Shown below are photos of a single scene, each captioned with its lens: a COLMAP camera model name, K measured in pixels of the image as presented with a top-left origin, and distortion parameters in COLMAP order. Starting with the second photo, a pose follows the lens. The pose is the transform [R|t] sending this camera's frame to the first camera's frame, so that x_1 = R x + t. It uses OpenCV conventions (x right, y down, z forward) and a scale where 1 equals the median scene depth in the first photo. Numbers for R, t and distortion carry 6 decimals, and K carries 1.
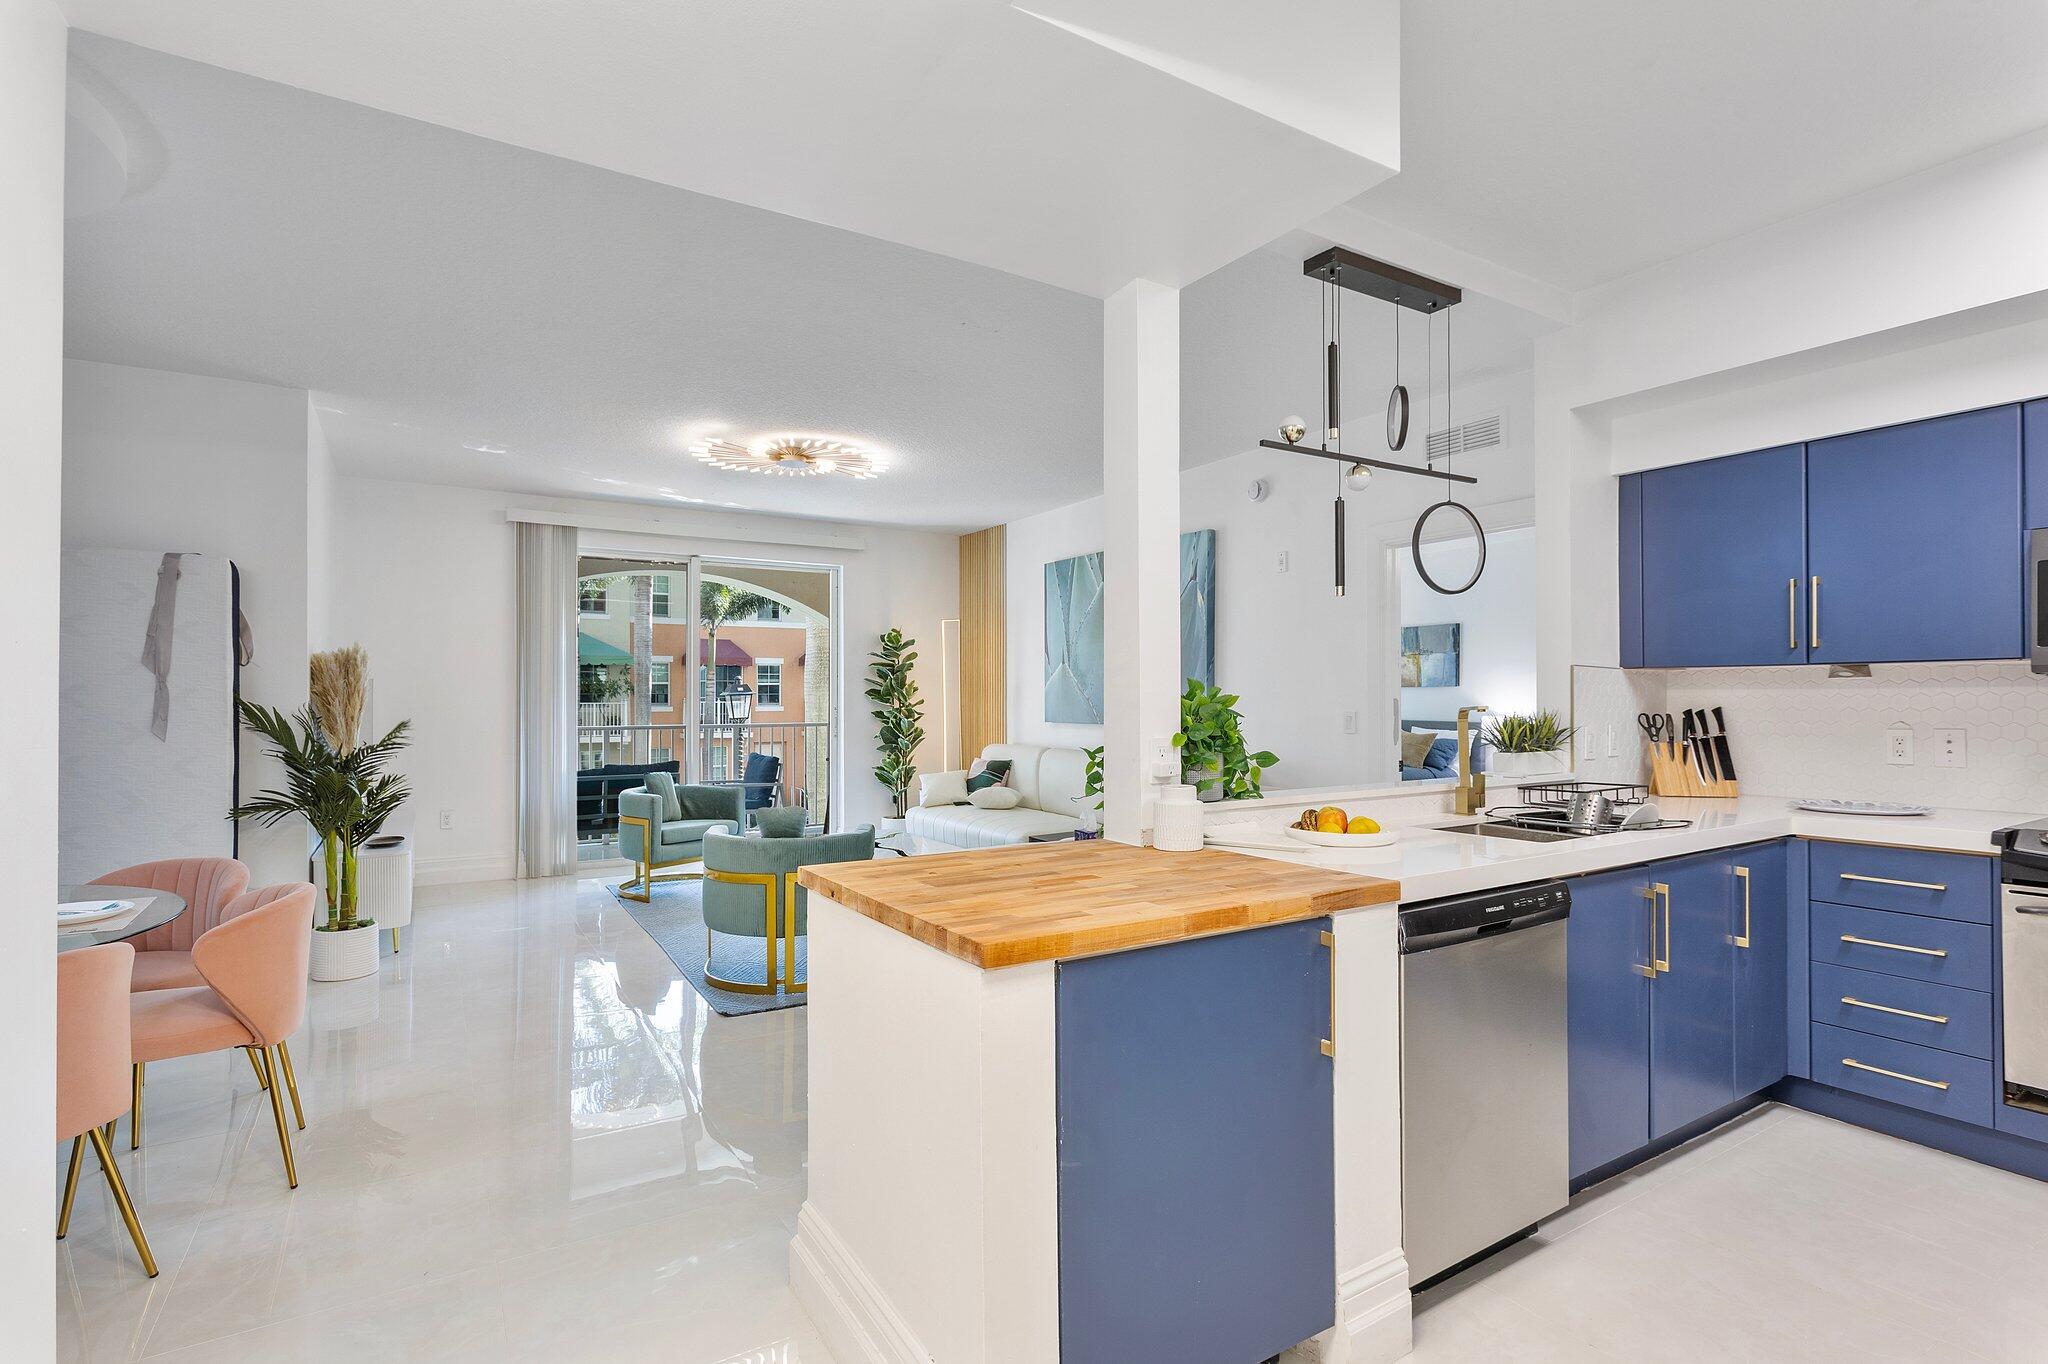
lens RADIAL K [[972.7, 0, 1027.7], [0, 972.7, 690.4], [0, 0, 1]] dist [-0.001695, 0.001626]
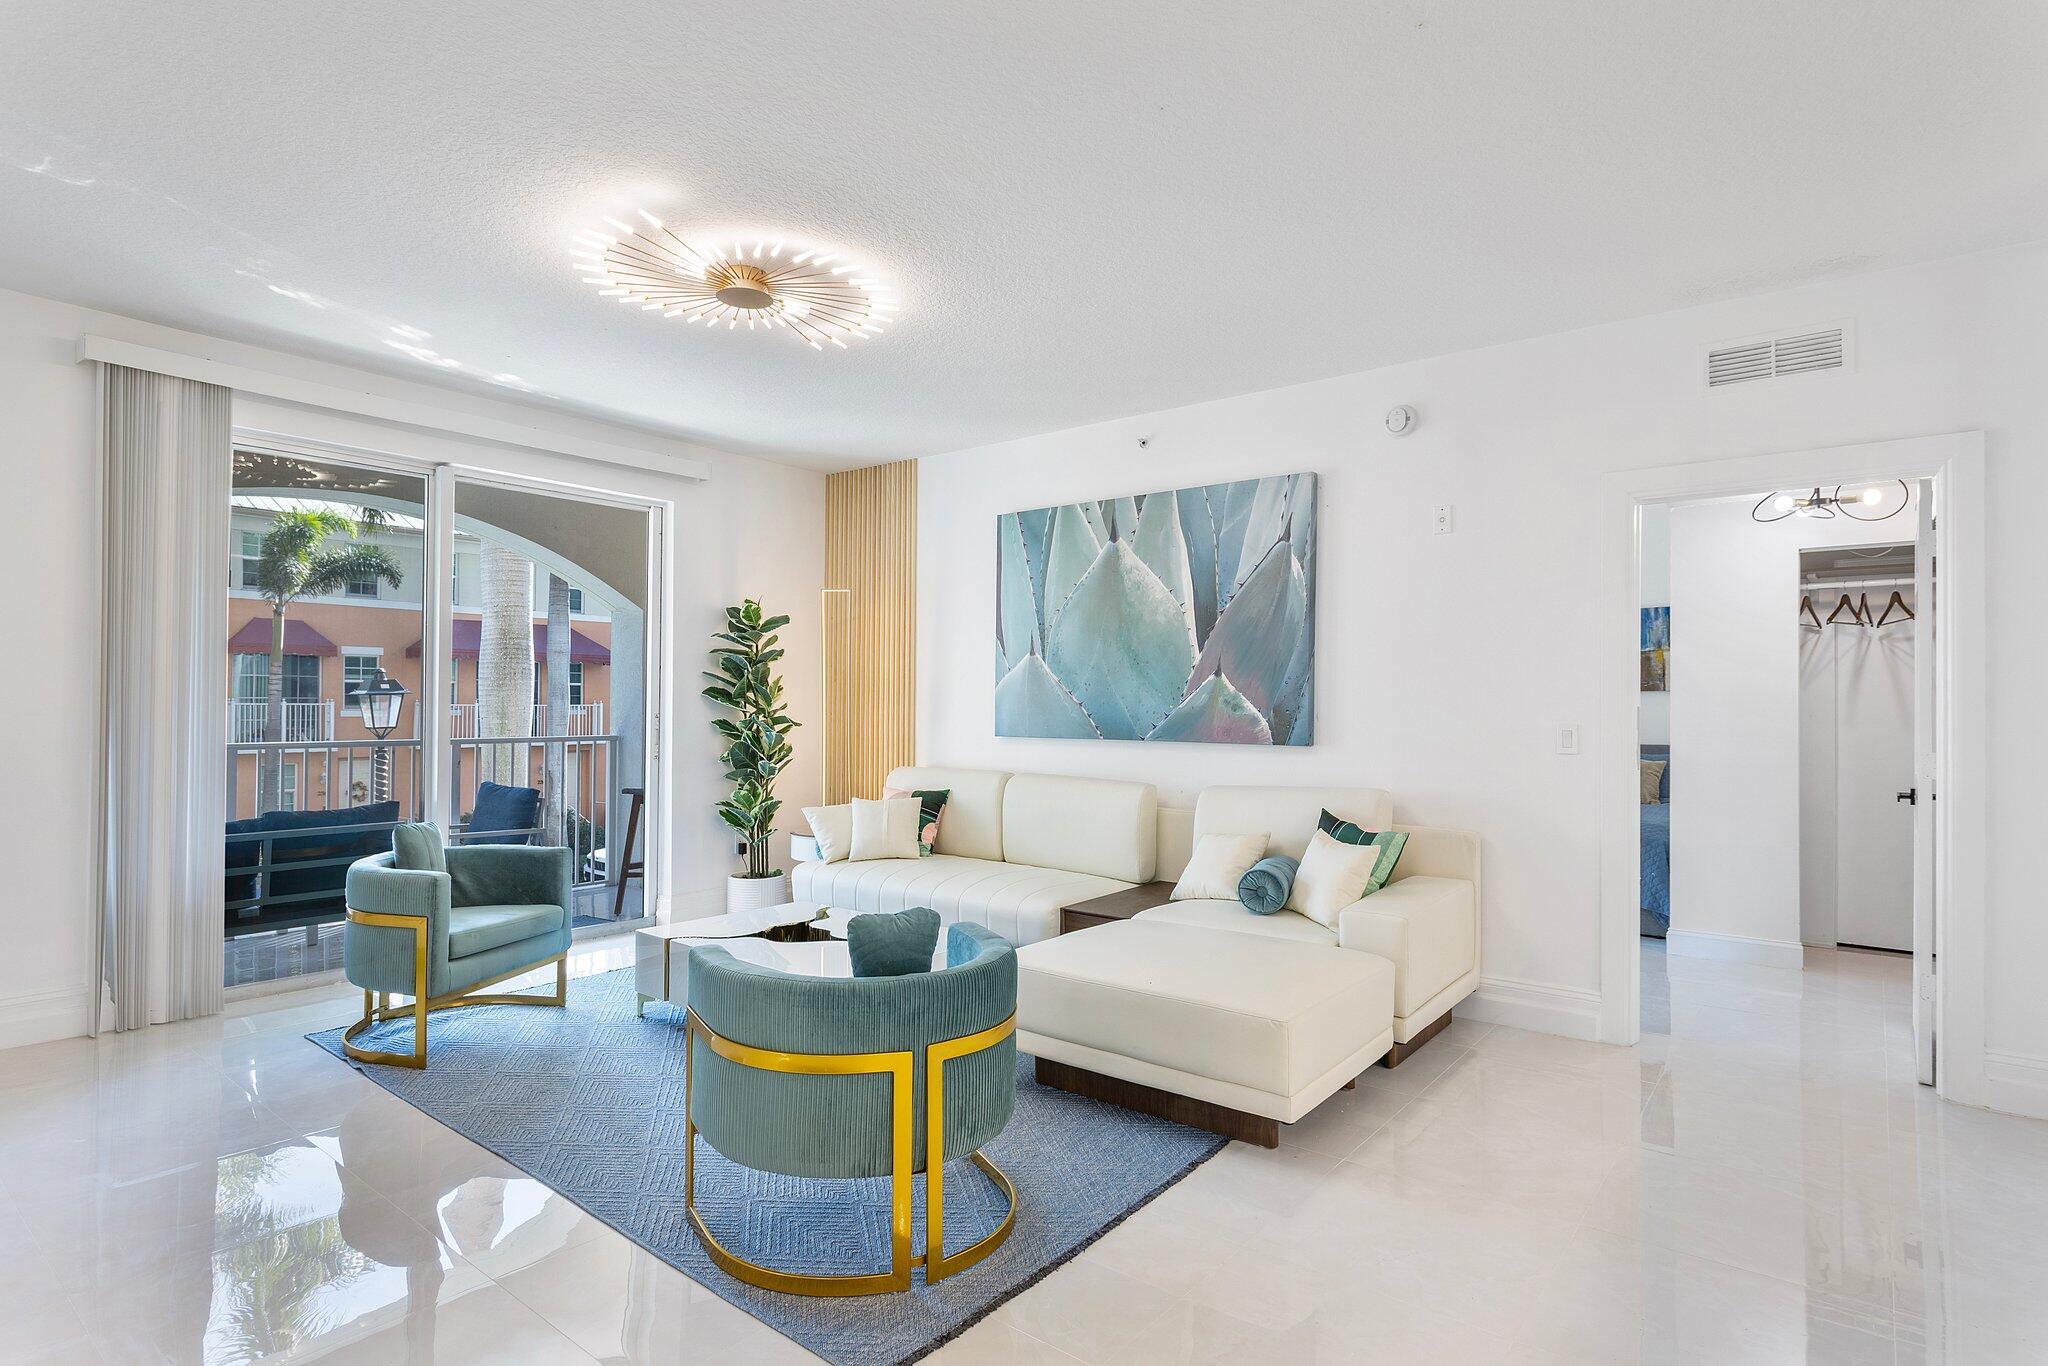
lens RADIAL K [[1053.0, 0, 1035.6], [0, 1053.0, 692.3], [0, 0, 1]] dist [-0.000964, -0.000263]
pose [[0.942792, 0.011348, 0.333189, -0.441650], [-0.010264, 0.999935, -0.005014, 0.008149], [-0.333224, 0.001308, 0.942847, 0.537834]]
